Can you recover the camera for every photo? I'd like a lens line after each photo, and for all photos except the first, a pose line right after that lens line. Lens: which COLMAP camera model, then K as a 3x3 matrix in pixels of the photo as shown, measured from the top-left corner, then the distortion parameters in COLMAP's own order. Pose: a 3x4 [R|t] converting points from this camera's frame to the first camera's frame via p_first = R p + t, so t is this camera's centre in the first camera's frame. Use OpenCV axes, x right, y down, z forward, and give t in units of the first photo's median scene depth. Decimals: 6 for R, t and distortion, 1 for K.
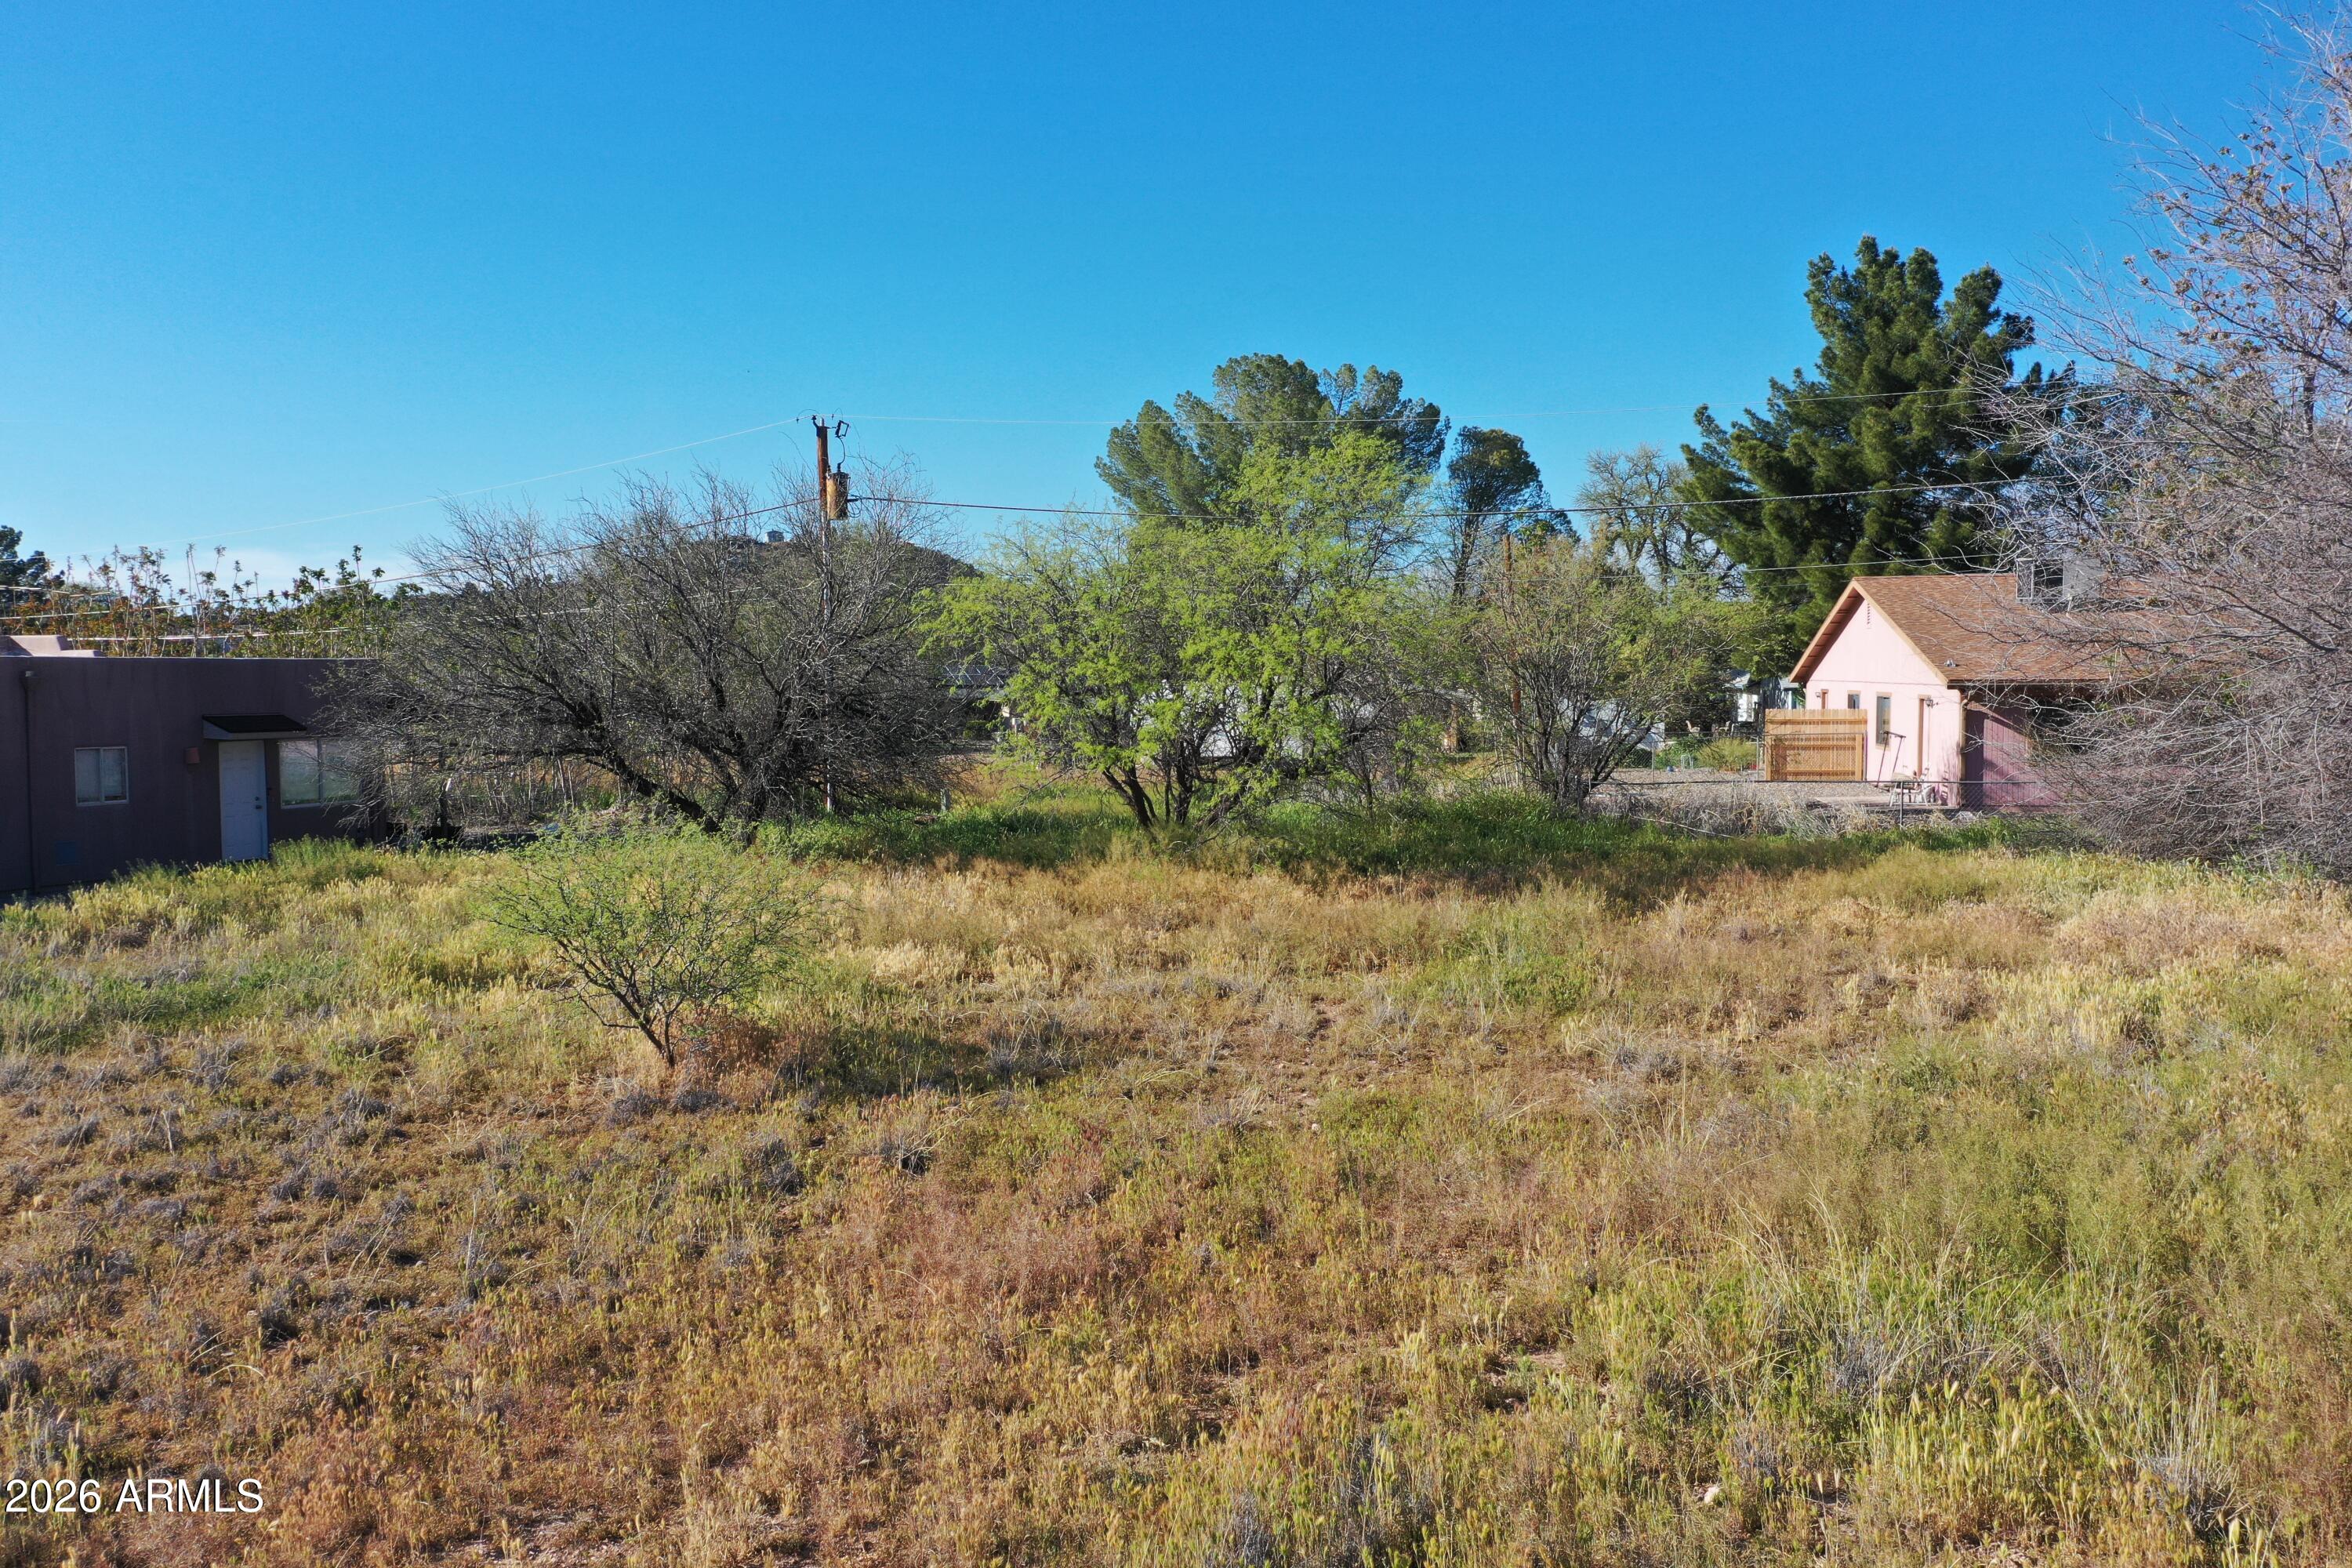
lens RADIAL K [[1856.7, 0, 1173.6], [0, 1856.7, 785.0], [0, 0, 1]] dist [0.003848, -0.002459]
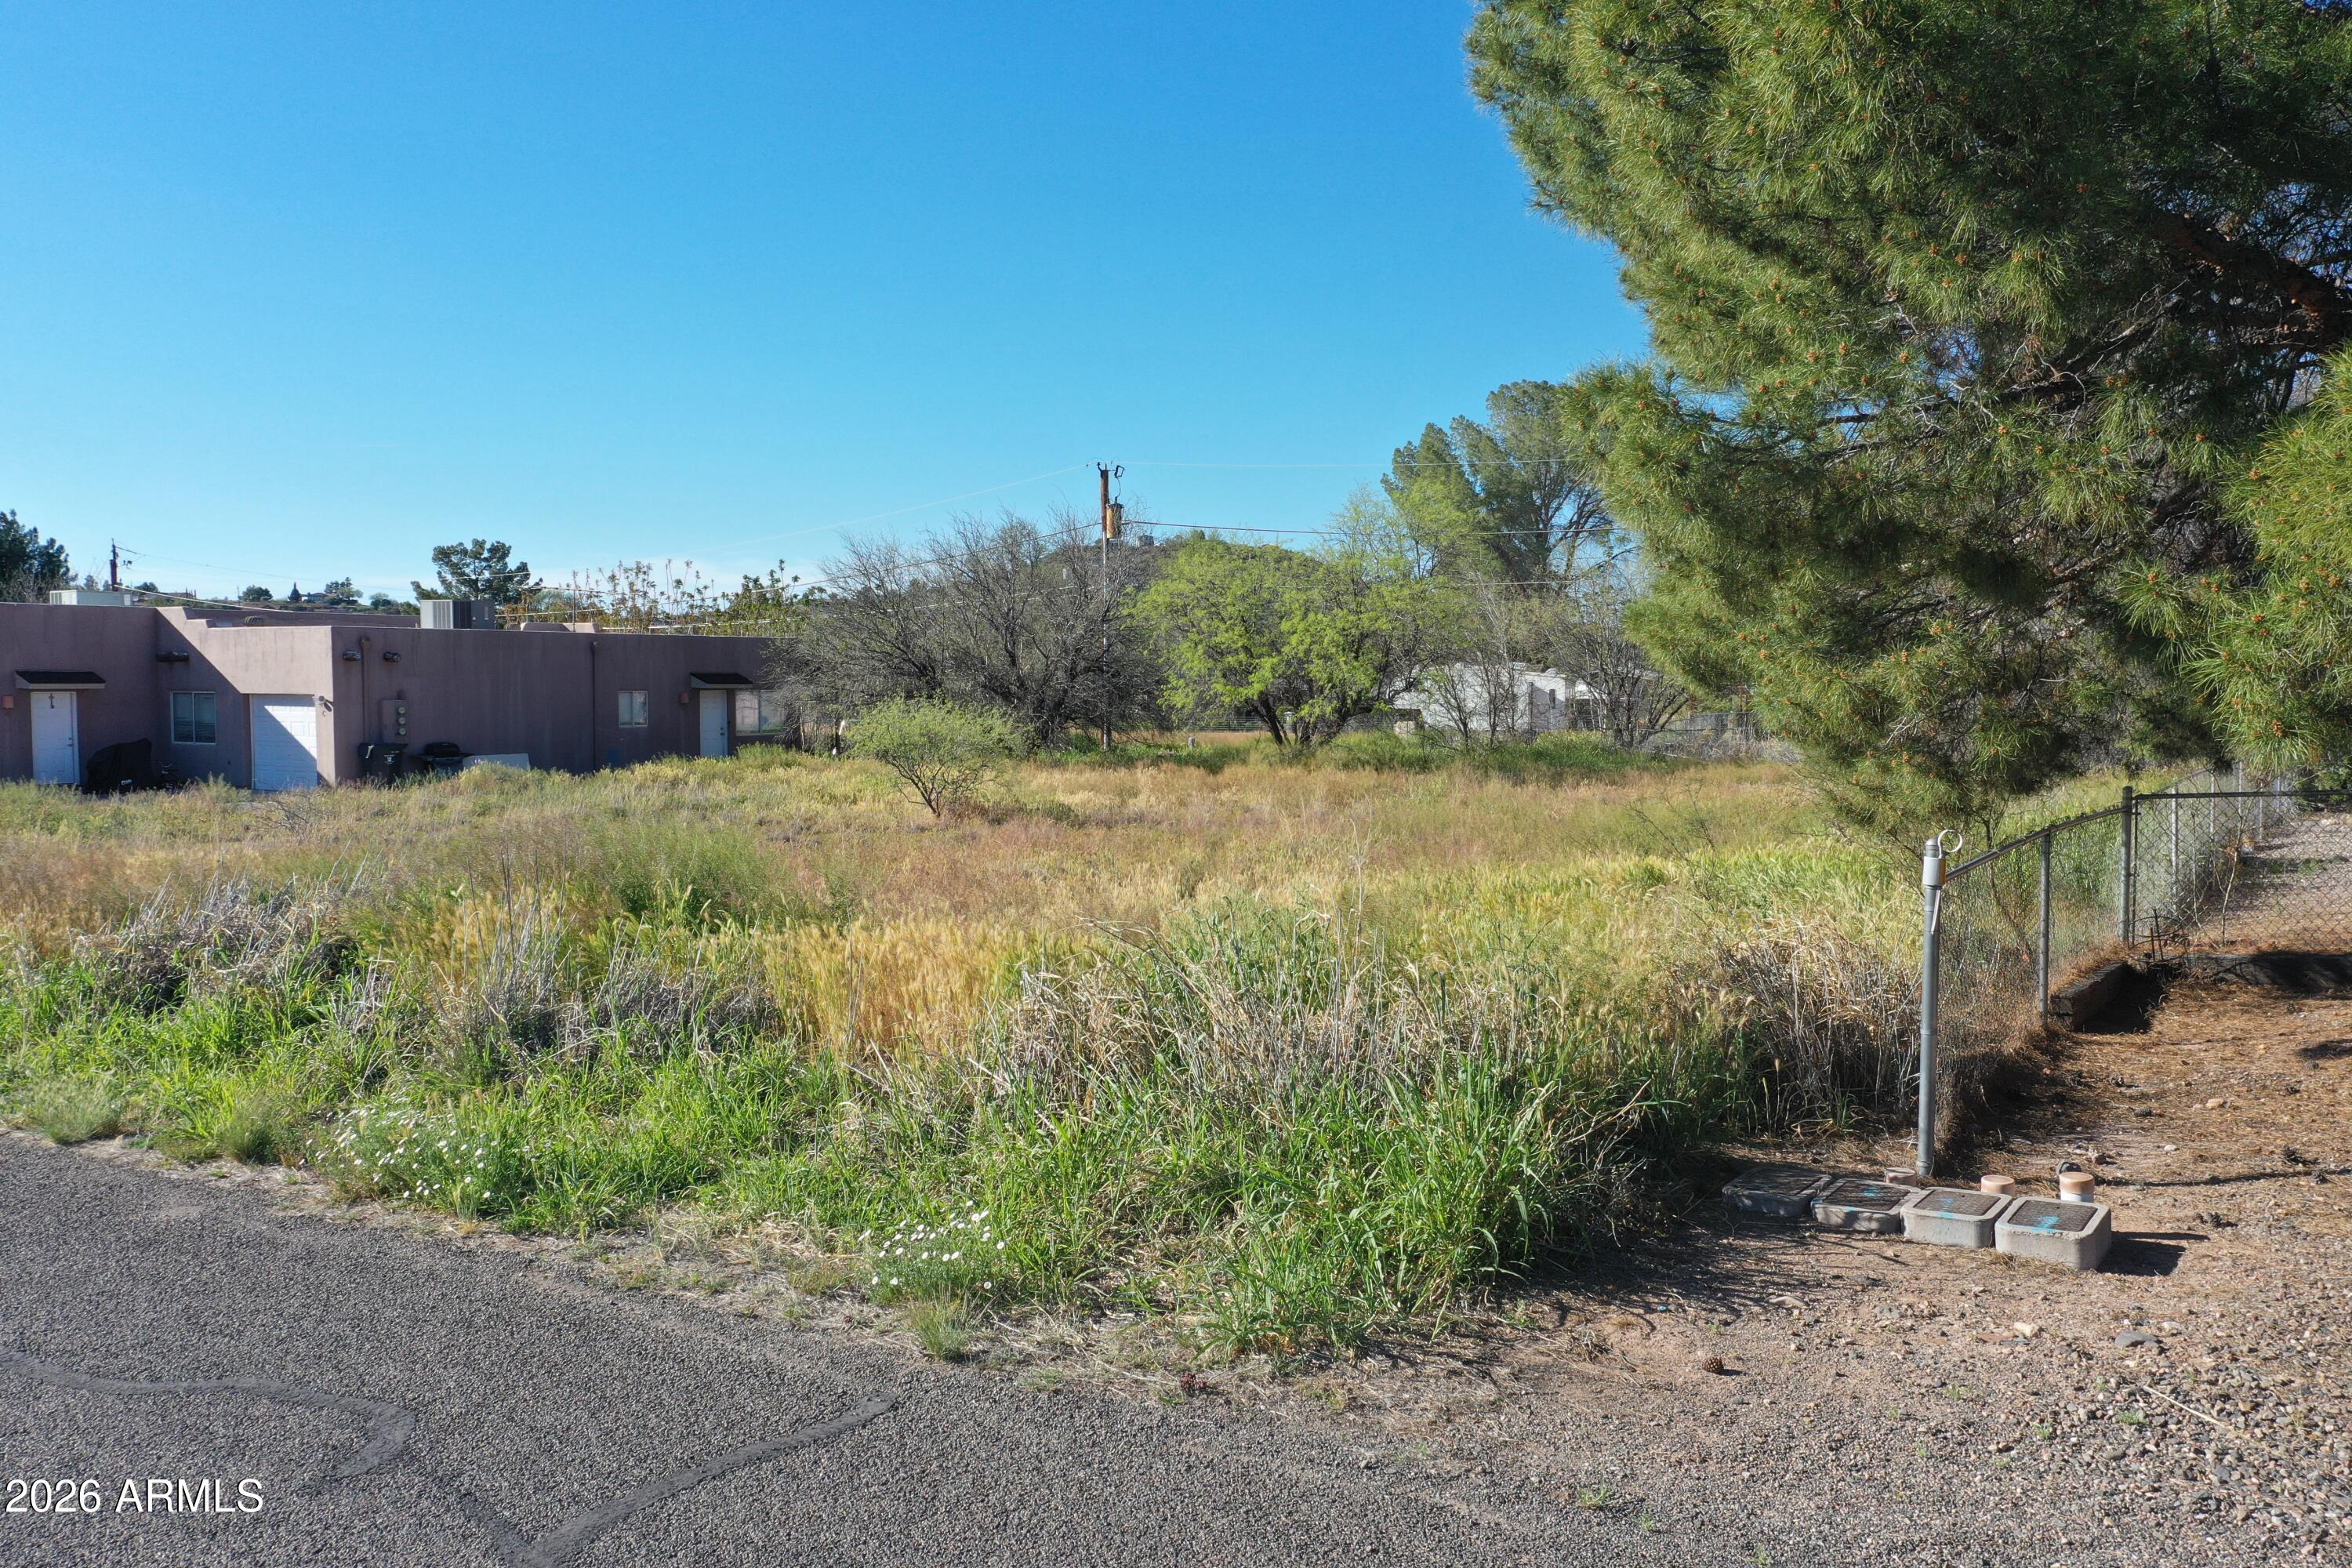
lens RADIAL K [[1856.7, 0, 1173.6], [0, 1856.7, 785.0], [0, 0, 1]] dist [0.003848, -0.002459]
pose [[0.980706, 0.015896, -0.194842, 0.129569], [-0.016109, 0.999870, 0.000492, 0.036535], [0.194824, 0.002657, 0.980835, -0.325846]]
